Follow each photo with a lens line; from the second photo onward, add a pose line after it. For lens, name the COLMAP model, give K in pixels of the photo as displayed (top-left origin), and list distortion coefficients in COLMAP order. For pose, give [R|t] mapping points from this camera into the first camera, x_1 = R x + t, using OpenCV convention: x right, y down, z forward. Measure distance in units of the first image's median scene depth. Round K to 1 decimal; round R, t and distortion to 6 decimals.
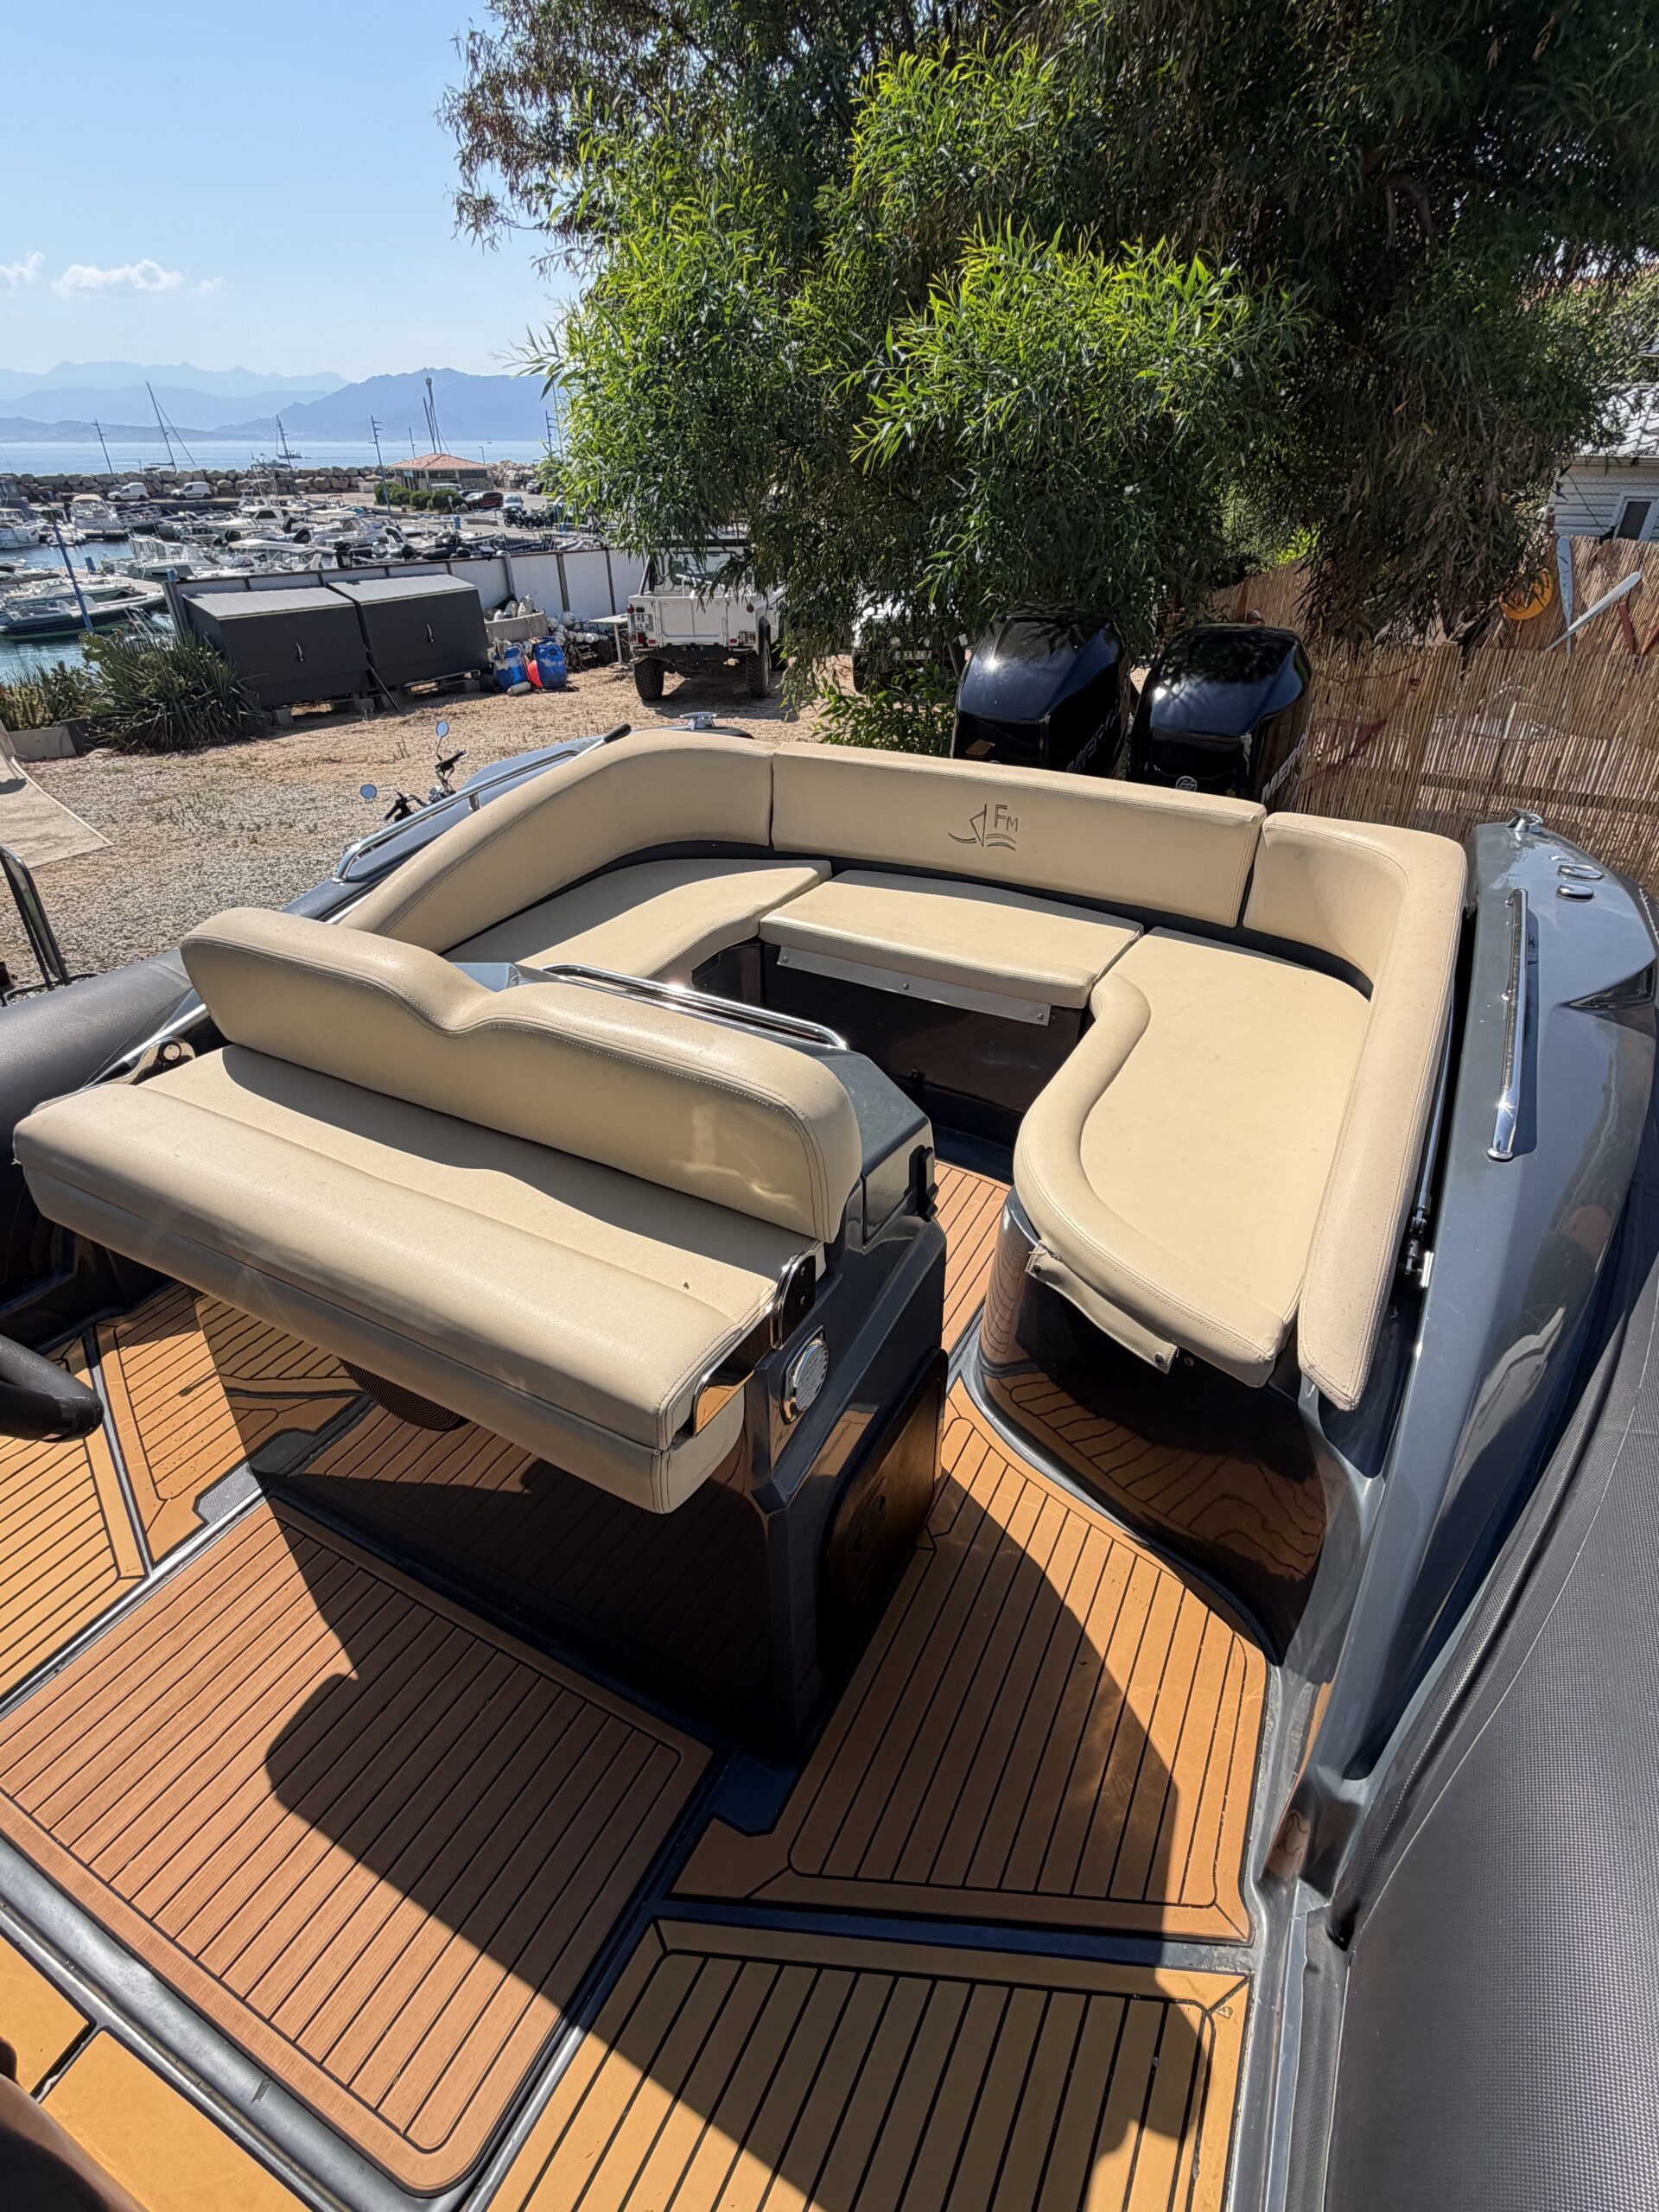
lens RADIAL K [[1110.1, 0, 809.5], [0, 1110.1, 1118.1], [0, 0, 1]] dist [0.006439, -0.005179]
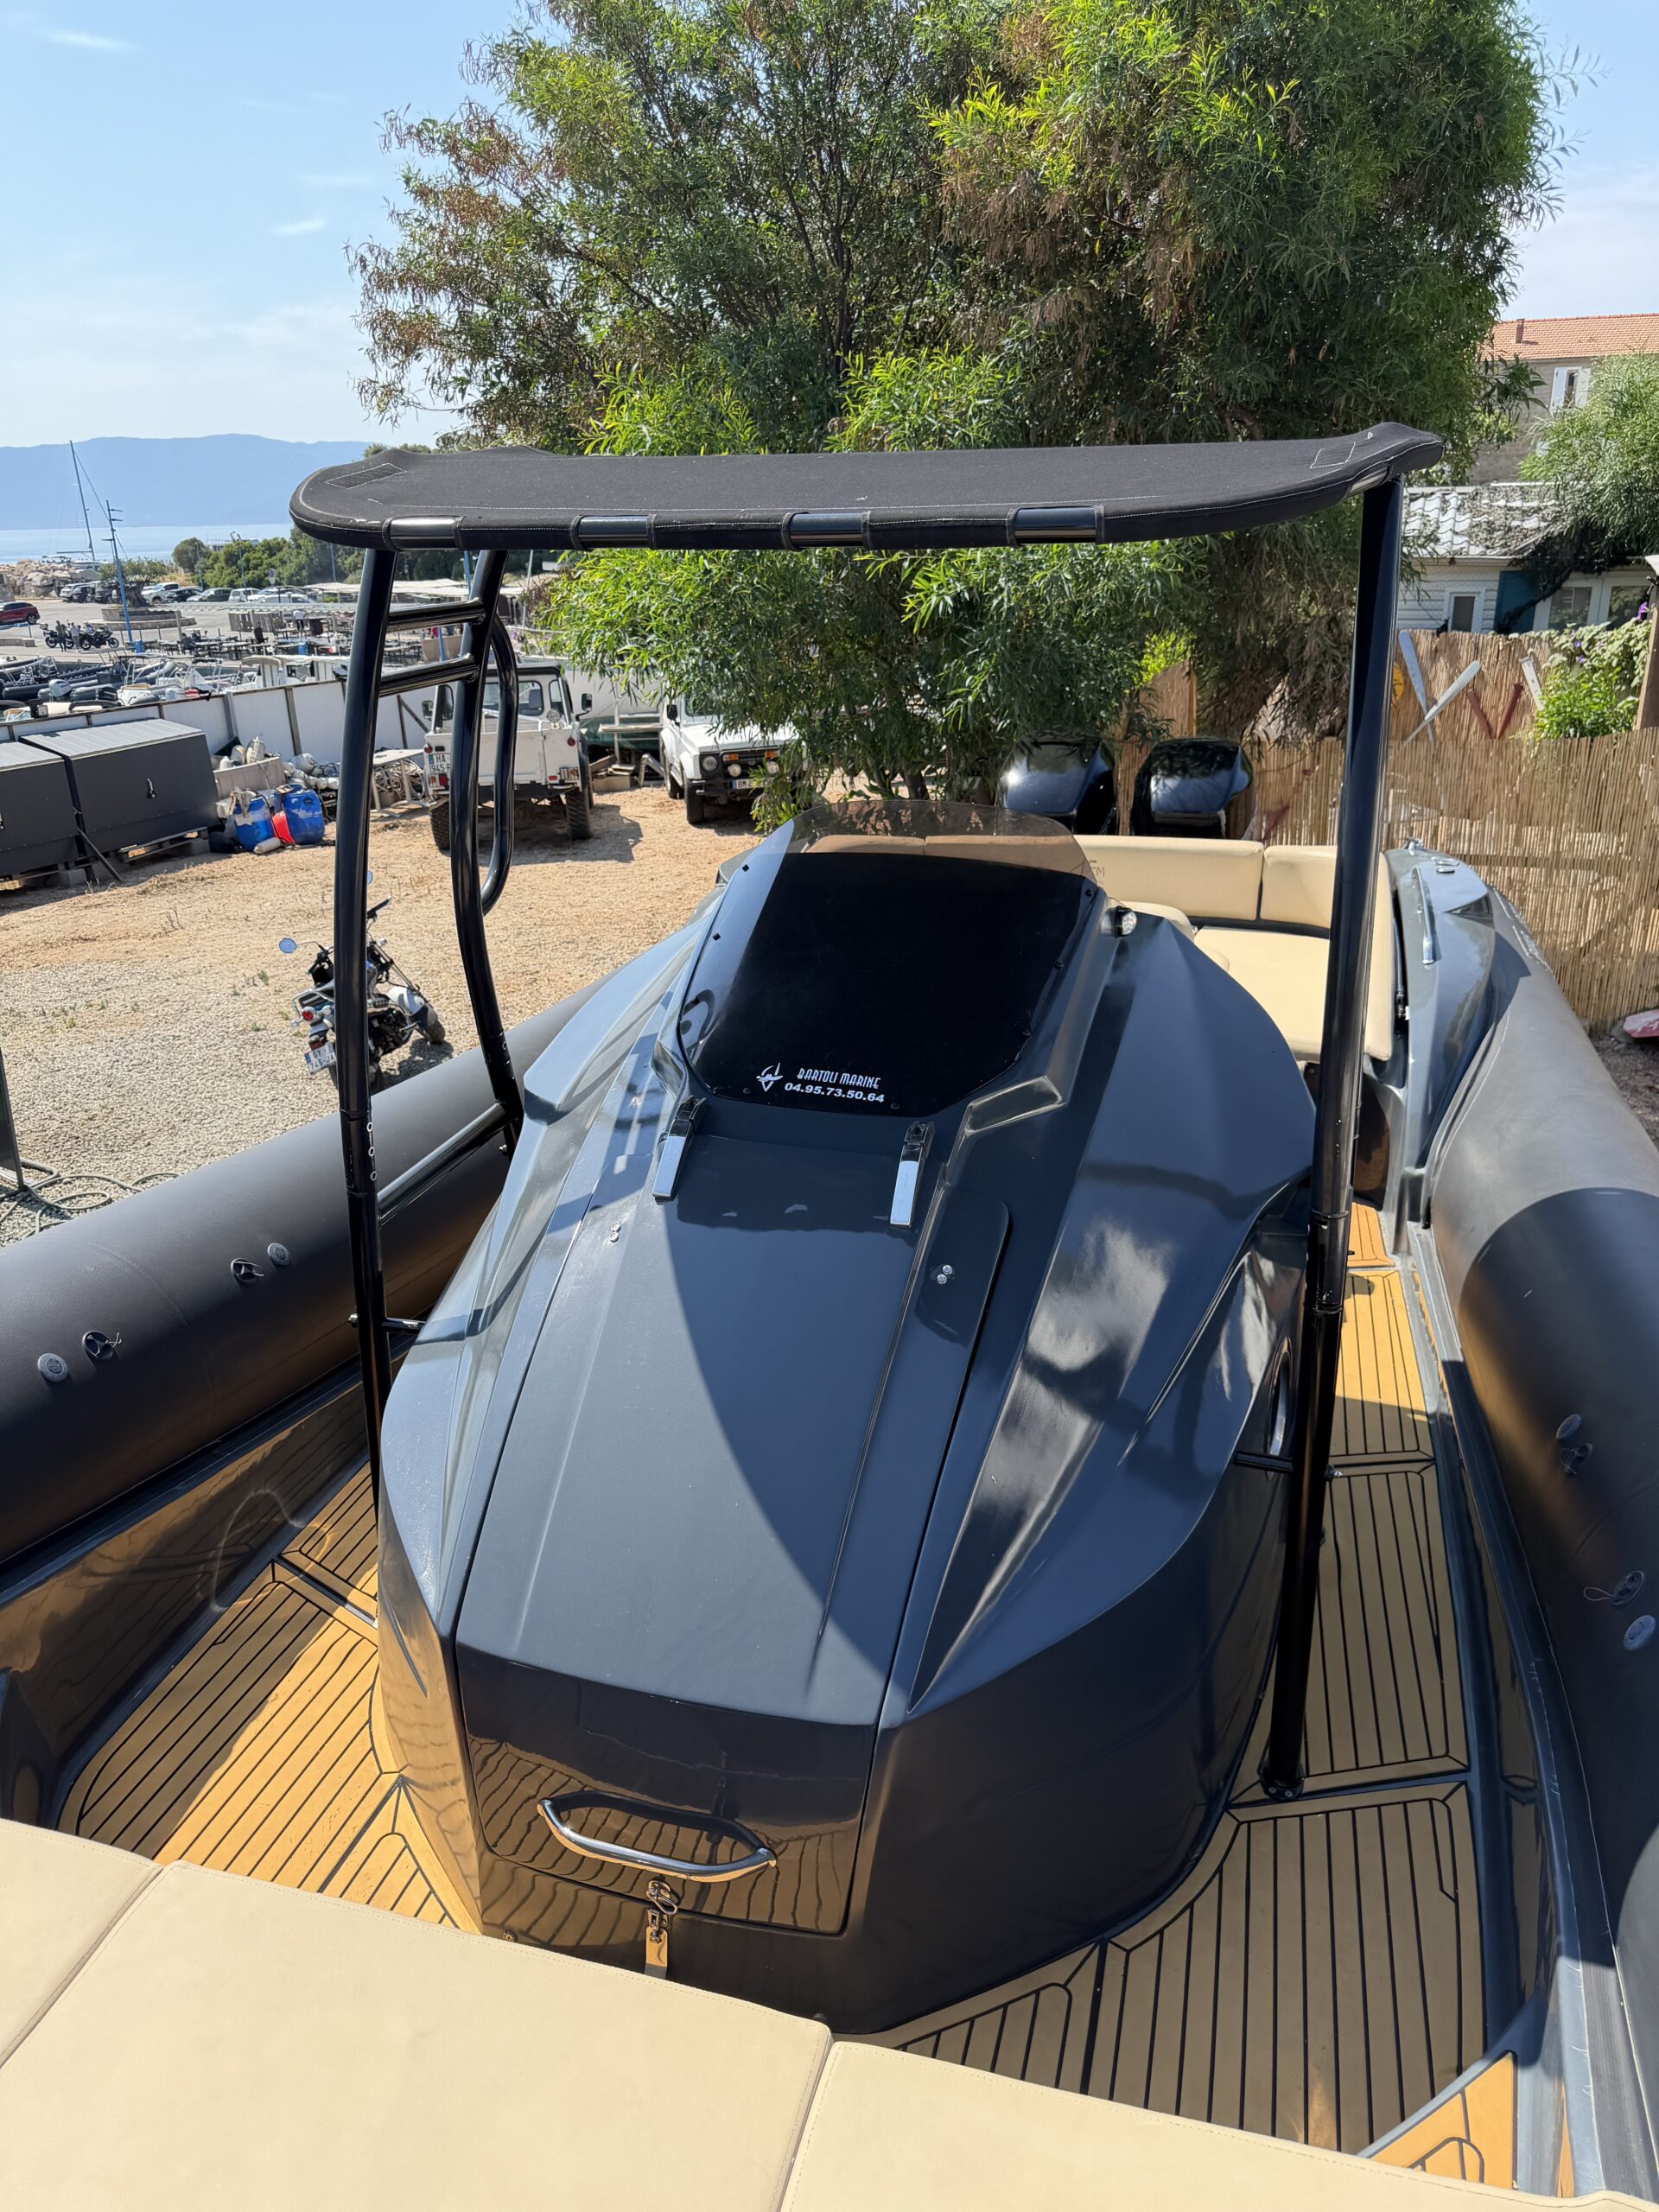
lens RADIAL K [[1597.2, 0, 836.2], [0, 1597.2, 1097.3], [0, 0, 1]] dist [0.014550, -0.022133]
pose [[0.976629, -0.093546, 0.193506, -0.113439], [0.130346, 0.973640, -0.187179, 0.072294], [-0.170895, 0.208027, 0.963078, -0.175194]]
